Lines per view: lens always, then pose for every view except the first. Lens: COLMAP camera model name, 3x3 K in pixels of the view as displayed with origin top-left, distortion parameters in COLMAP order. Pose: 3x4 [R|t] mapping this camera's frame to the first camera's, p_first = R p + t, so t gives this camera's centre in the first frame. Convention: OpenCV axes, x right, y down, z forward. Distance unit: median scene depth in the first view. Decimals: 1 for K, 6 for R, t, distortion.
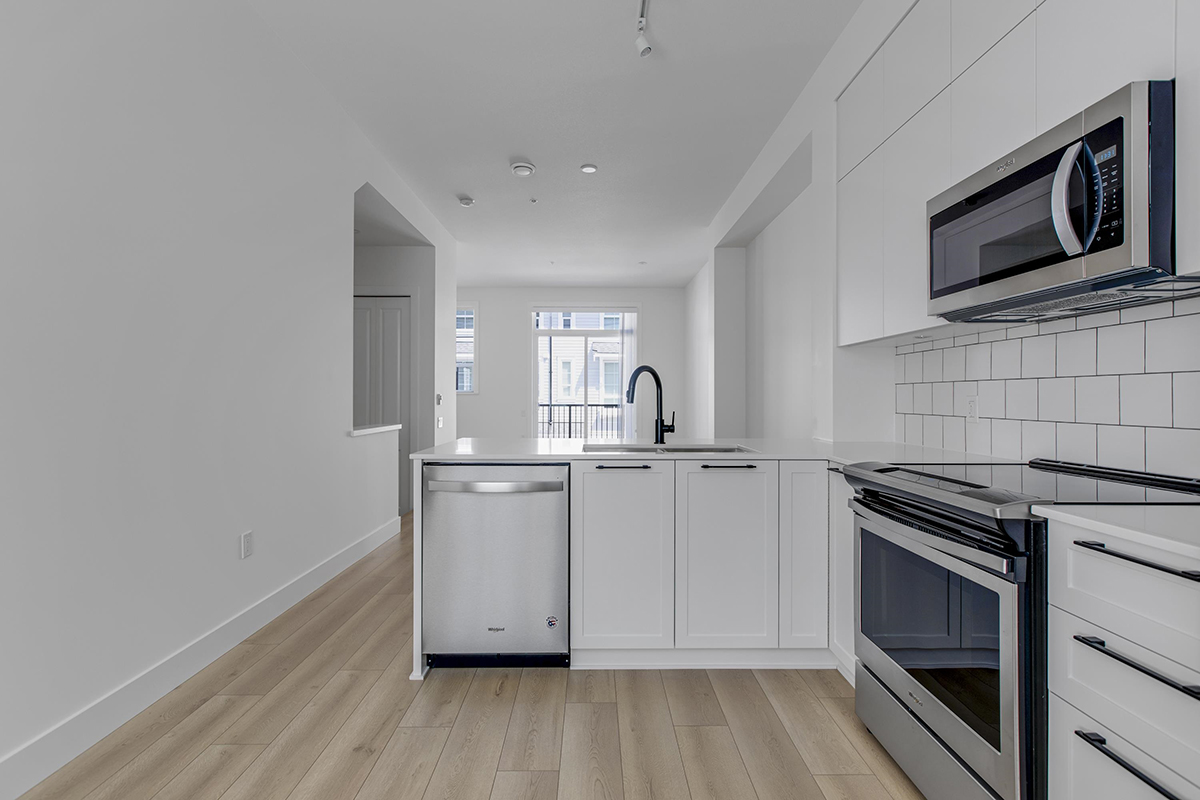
lens RADIAL K [[557.1, 0, 603.8], [0, 557.1, 393.9], [0, 0, 1]] dist [0.001904, 0.000621]
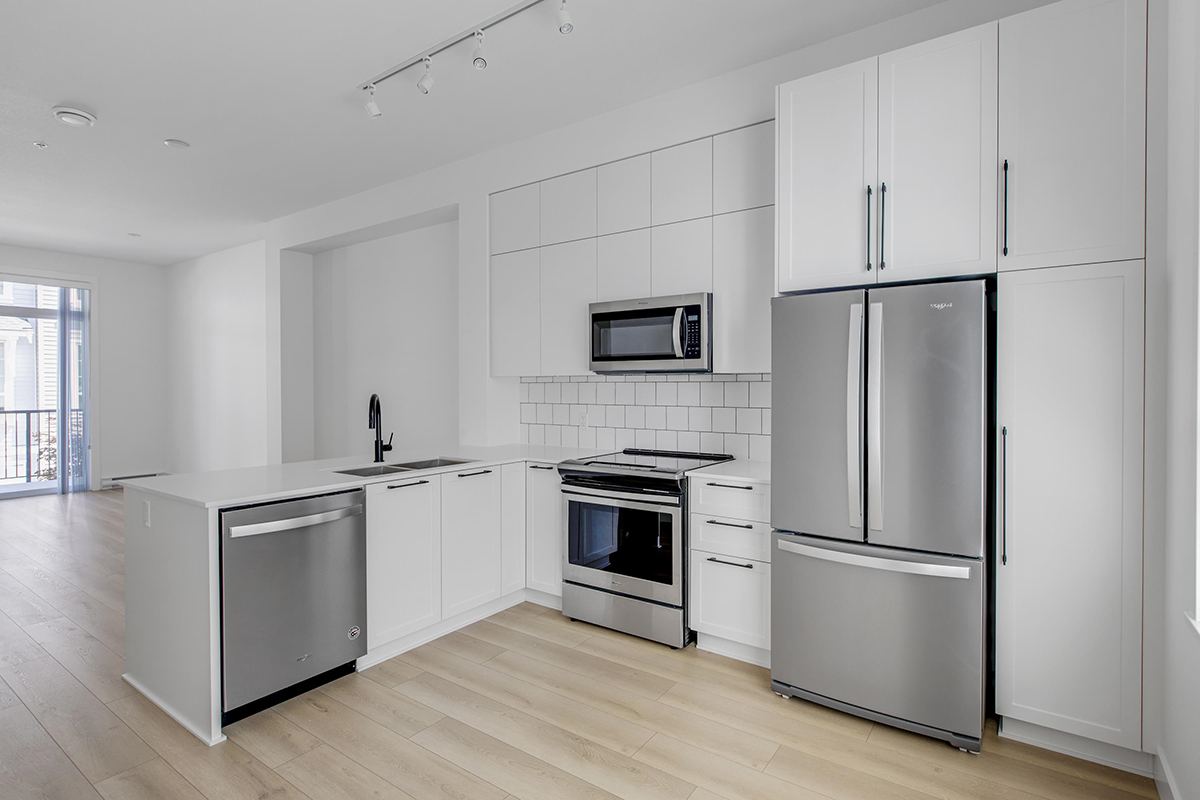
lens RADIAL K [[587.1, 0, 594.0], [0, 587.1, 398.2], [0, 0, 1]] dist [-0.004728, -0.000423]
pose [[0.600095, -0.018342, 0.799718, -0.854127], [-0.000768, 0.999723, 0.023506, -0.098996], [-0.799928, -0.014720, 0.599915, -0.089898]]
